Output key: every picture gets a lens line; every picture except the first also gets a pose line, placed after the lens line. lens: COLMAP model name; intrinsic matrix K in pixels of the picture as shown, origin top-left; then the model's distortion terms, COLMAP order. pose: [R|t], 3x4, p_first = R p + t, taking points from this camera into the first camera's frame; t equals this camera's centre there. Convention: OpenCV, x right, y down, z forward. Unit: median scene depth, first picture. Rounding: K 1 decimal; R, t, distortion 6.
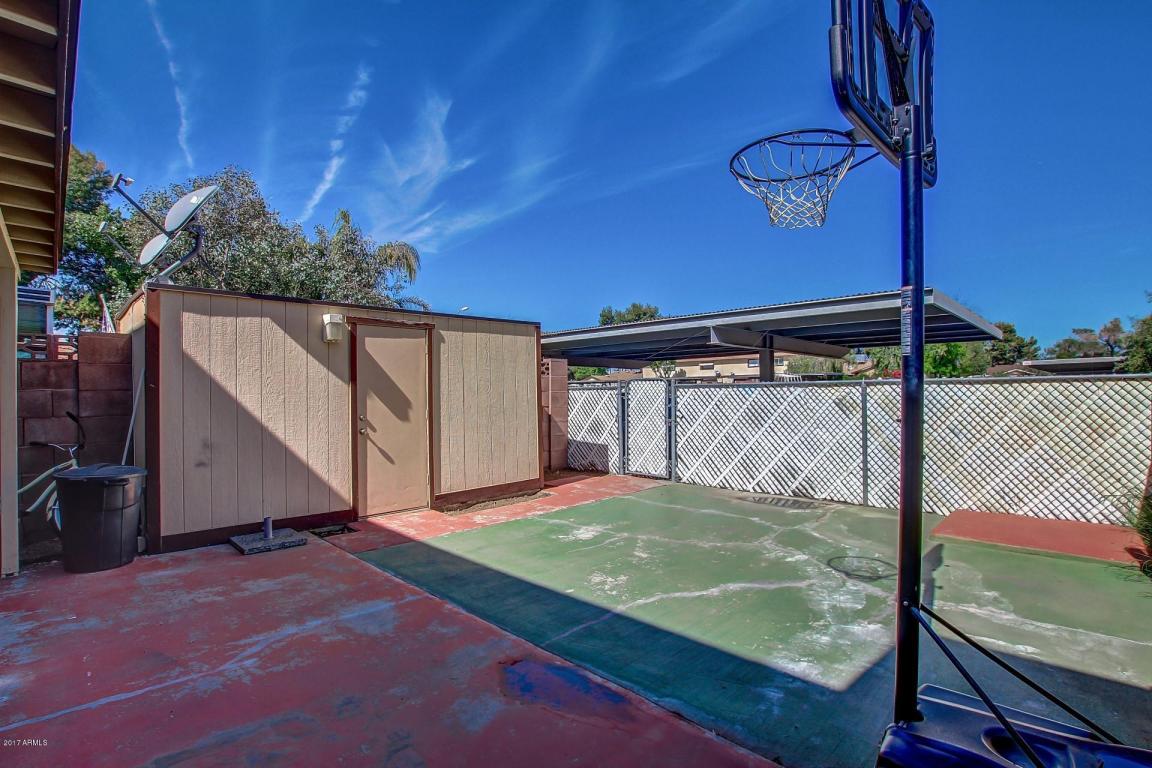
lens RADIAL K [[536.2, 0, 575.0], [0, 536.2, 381.9], [0, 0, 1]] dist [-0.034858, 0.002850]
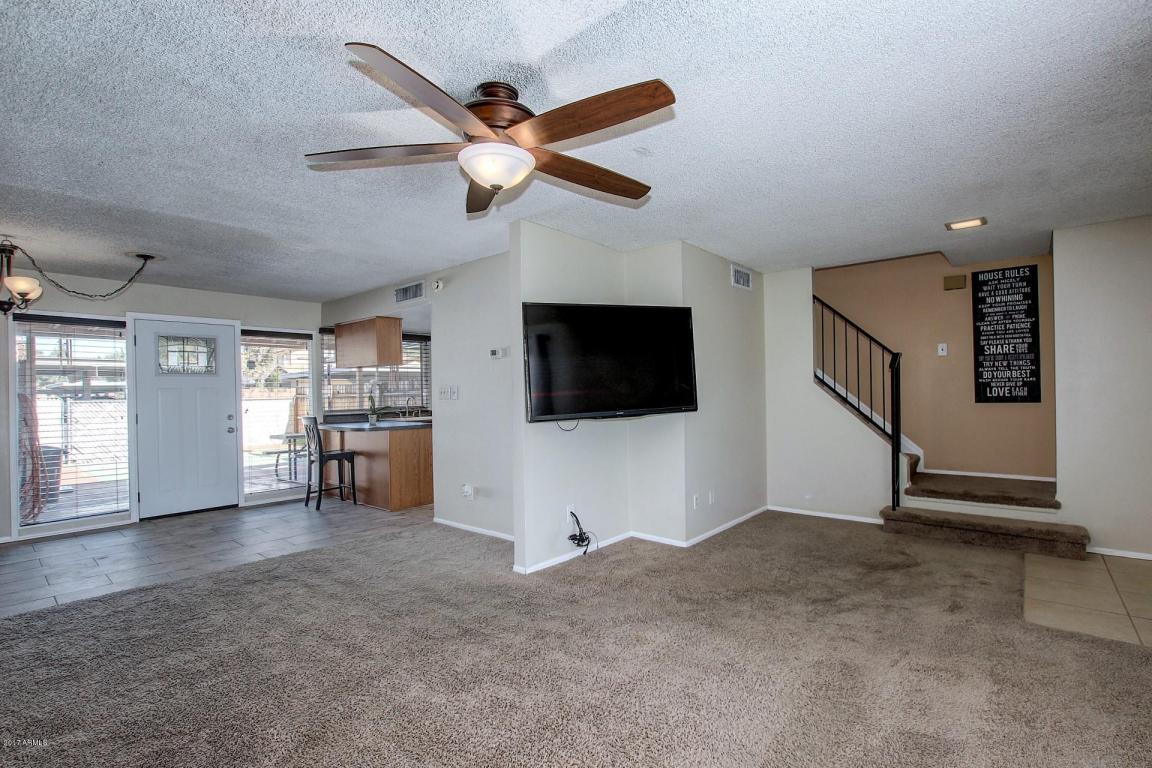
lens RADIAL K [[536.2, 0, 571.3], [0, 536.2, 391.2], [0, 0, 1]] dist [-0.034858, 0.002850]
pose [[-0.072169, 0.016952, 0.997248, -2.393416], [-0.001661, 0.999852, -0.017117, -0.003932], [-0.997391, -0.002891, -0.072130, -0.586377]]
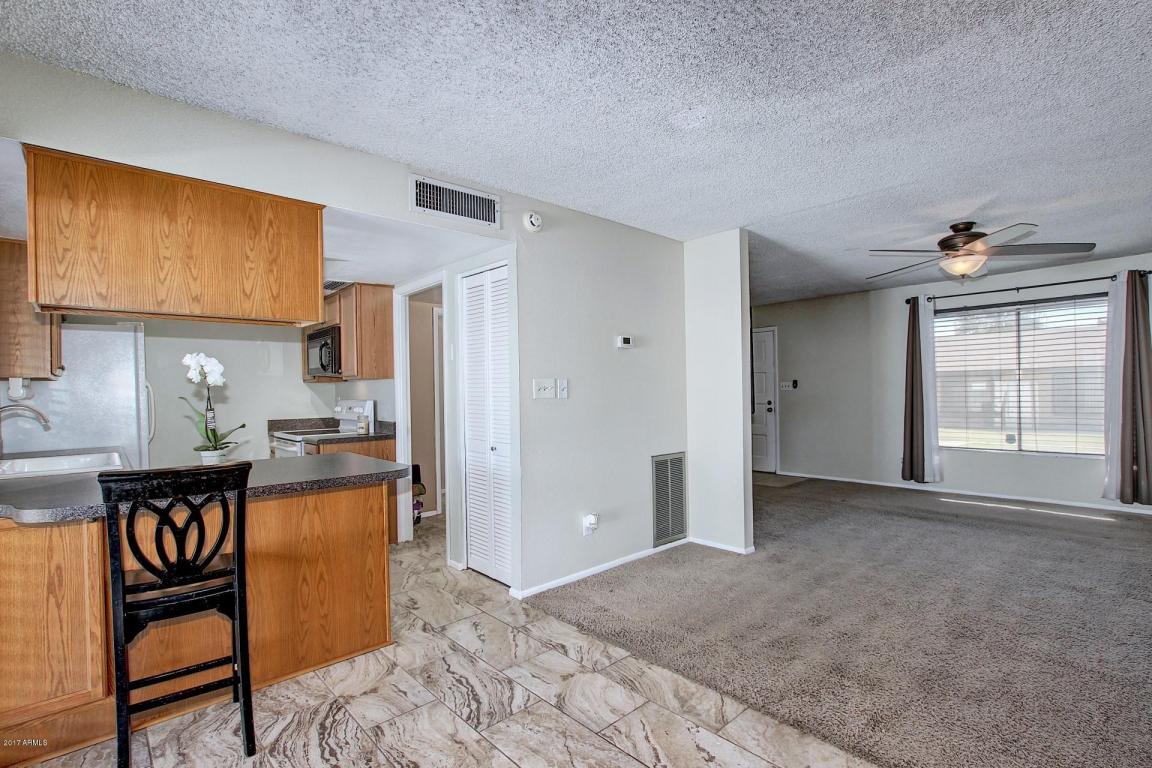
lens RADIAL K [[536.2, 0, 569.8], [0, 536.2, 392.5], [0, 0, 1]] dist [-0.034858, 0.002850]
pose [[-0.998161, 0.031177, 0.051988, -1.386251], [0.030466, 0.999432, -0.014413, -0.002393], [-0.052408, -0.012802, -0.998544, 0.280349]]
